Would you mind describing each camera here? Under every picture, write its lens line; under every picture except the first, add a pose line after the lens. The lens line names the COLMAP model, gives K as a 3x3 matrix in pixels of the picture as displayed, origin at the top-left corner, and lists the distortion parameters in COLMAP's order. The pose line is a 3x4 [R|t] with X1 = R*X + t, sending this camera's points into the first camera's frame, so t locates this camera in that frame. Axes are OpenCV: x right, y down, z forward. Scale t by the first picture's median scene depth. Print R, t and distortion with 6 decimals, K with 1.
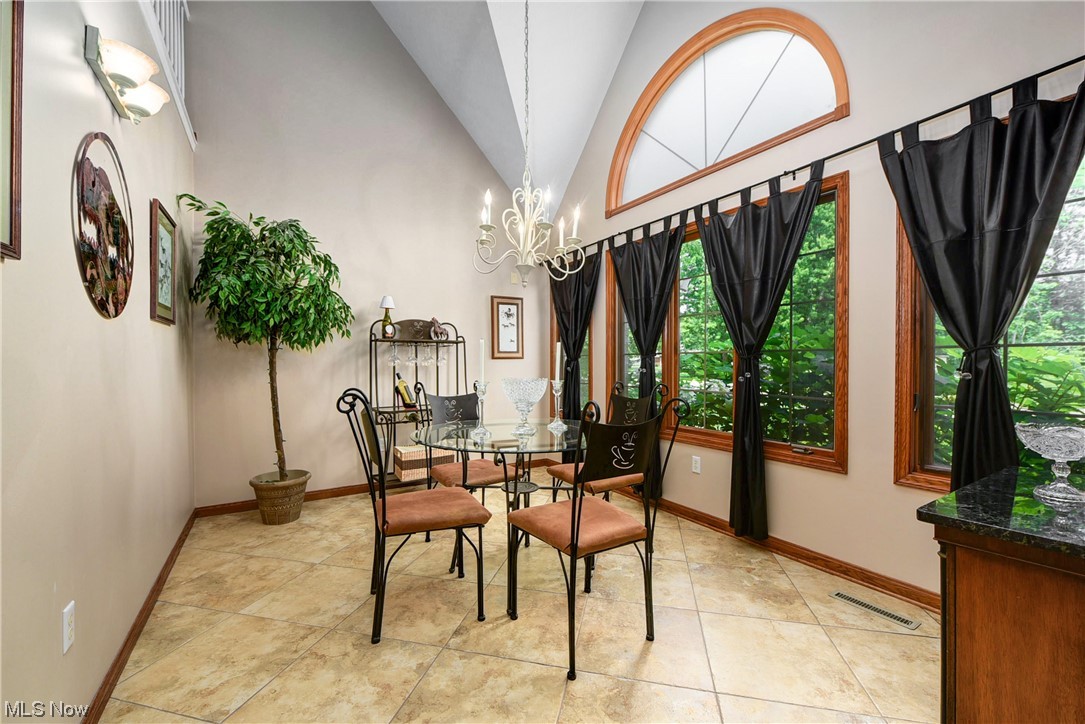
lens RADIAL K [[434.5, 0, 544.5], [0, 434.5, 361.1], [0, 0, 1]] dist [-0.001121, -0.000332]
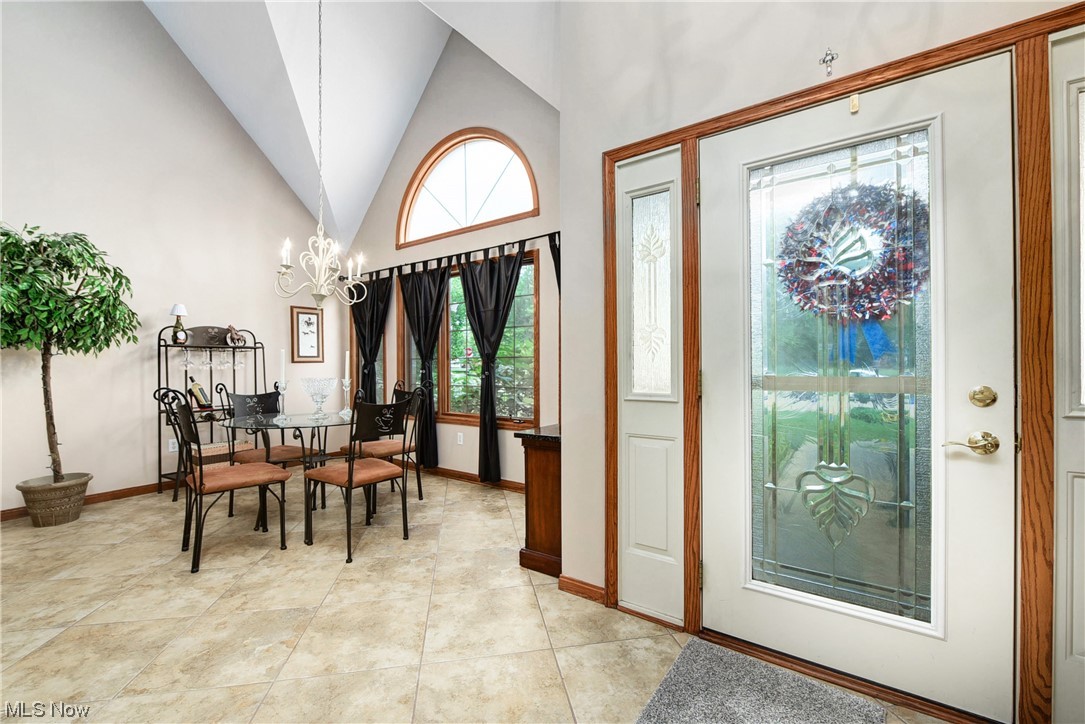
lens RADIAL K [[407.0, 0, 528.8], [0, 407.0, 363.7], [0, 0, 1]] dist [-0.008487, -0.000010]
pose [[0.918227, -0.003997, 0.396034, 0.040424], [0.004039, 0.999992, 0.000728, -0.001665], [-0.396033, 0.000931, 0.918236, -0.318436]]
